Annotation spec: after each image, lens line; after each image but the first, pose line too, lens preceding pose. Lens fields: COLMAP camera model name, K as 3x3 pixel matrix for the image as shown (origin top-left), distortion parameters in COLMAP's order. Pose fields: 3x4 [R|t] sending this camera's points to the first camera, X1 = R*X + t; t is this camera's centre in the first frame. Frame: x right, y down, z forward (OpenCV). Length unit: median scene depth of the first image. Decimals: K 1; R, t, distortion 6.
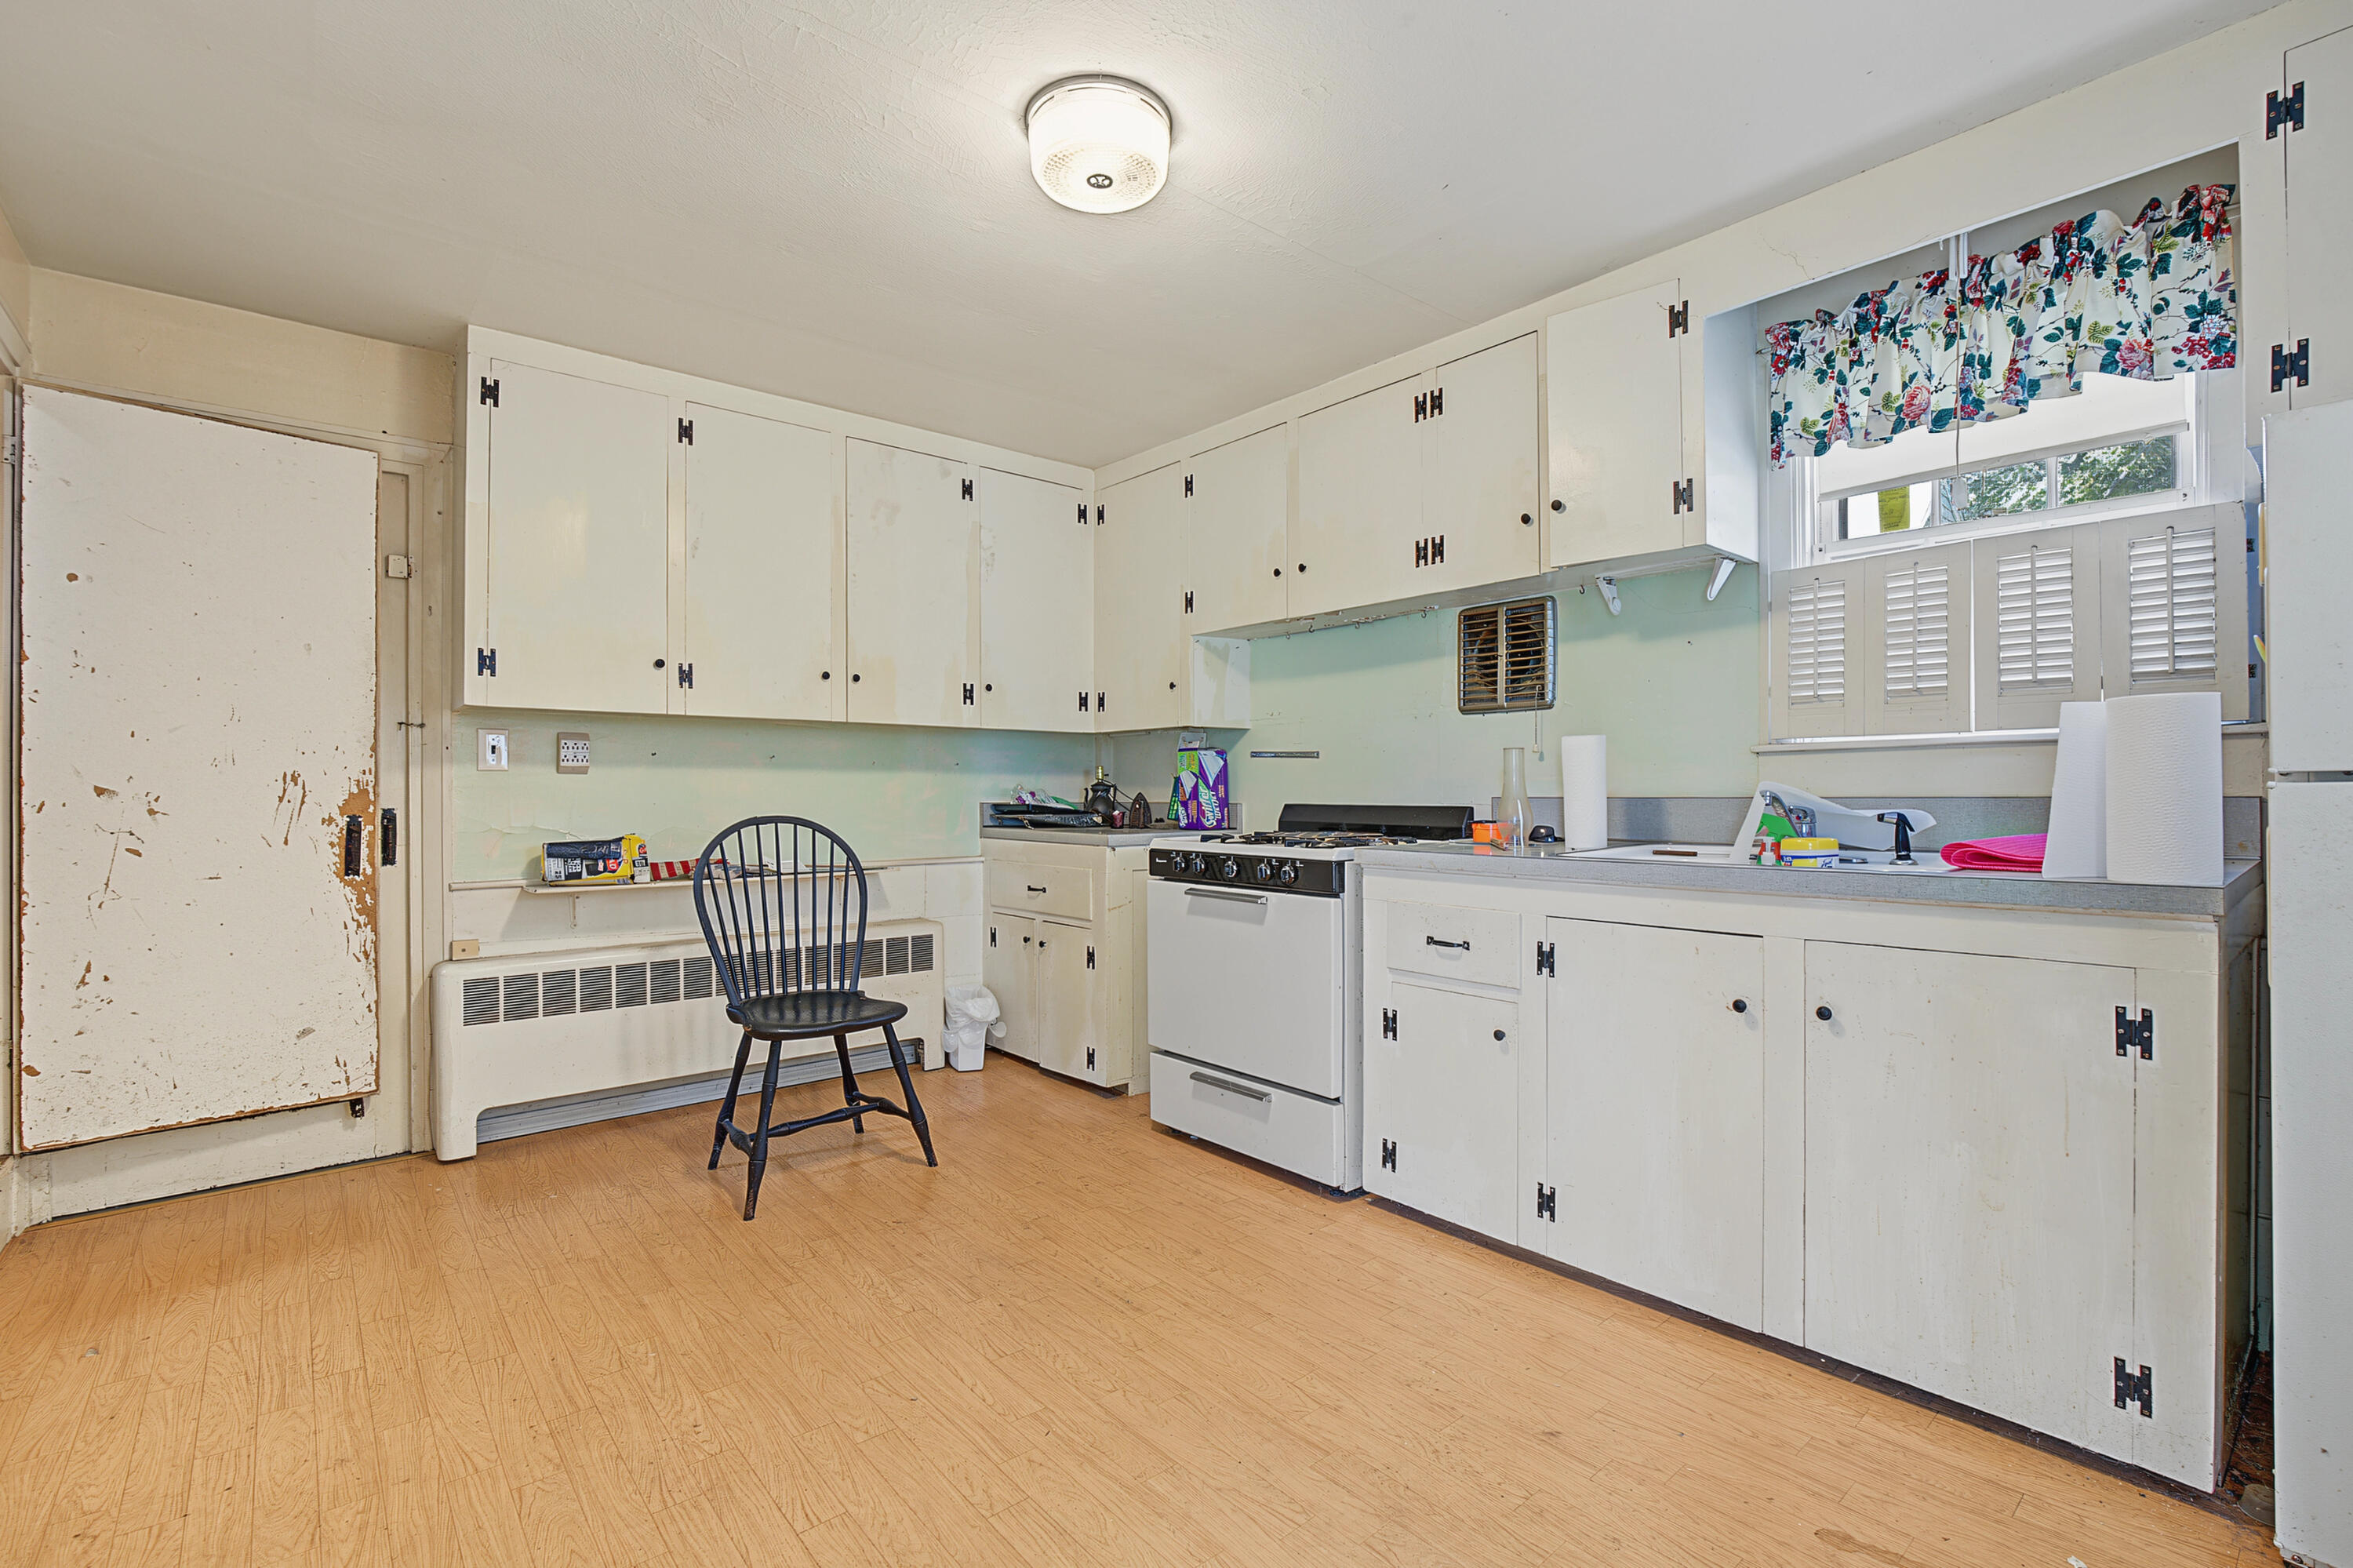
lens RADIAL K [[1050.3, 0, 1163.2], [0, 1050.3, 790.4], [0, 0, 1]] dist [-0.015200, 0.003376]
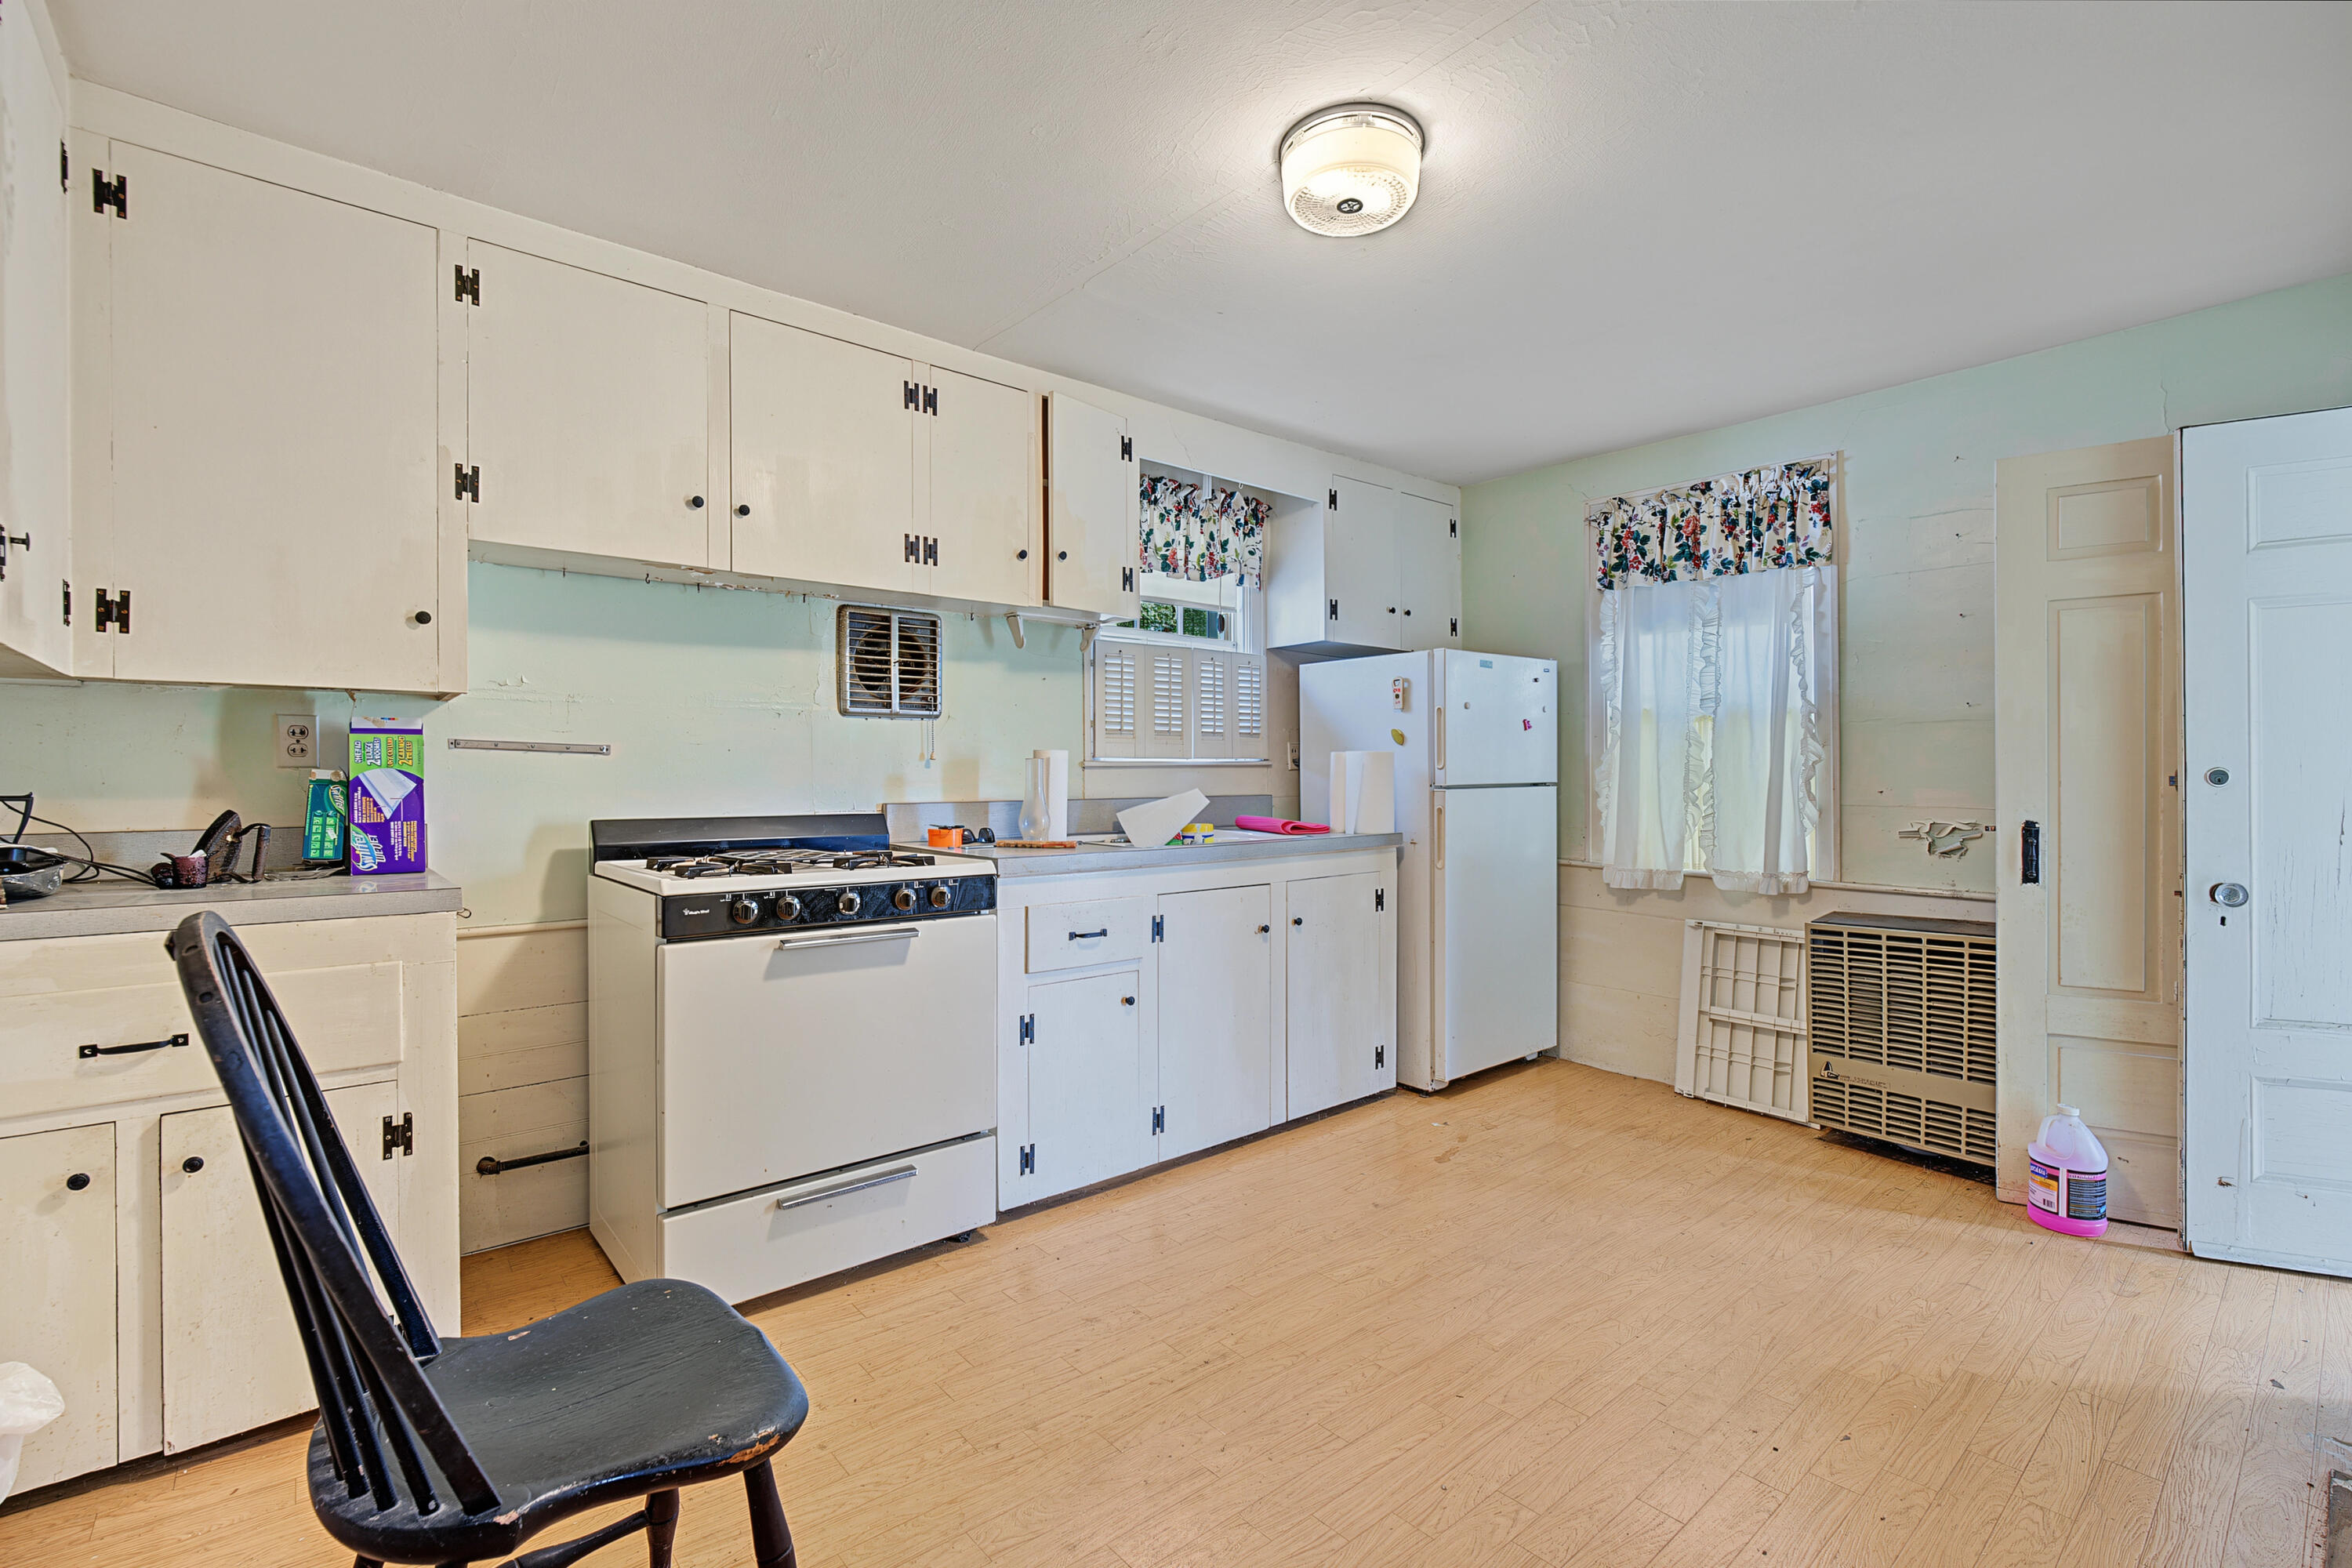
lens RADIAL K [[1049.8, 0, 1161.7], [0, 1049.8, 782.9], [0, 0, 1]] dist [-0.015200, 0.003376]
pose [[-0.002652, 0.001196, 0.999996, -0.700715], [0.005364, 0.999985, -0.001182, -0.010807], [-0.999982, 0.005361, -0.002659, 0.771064]]
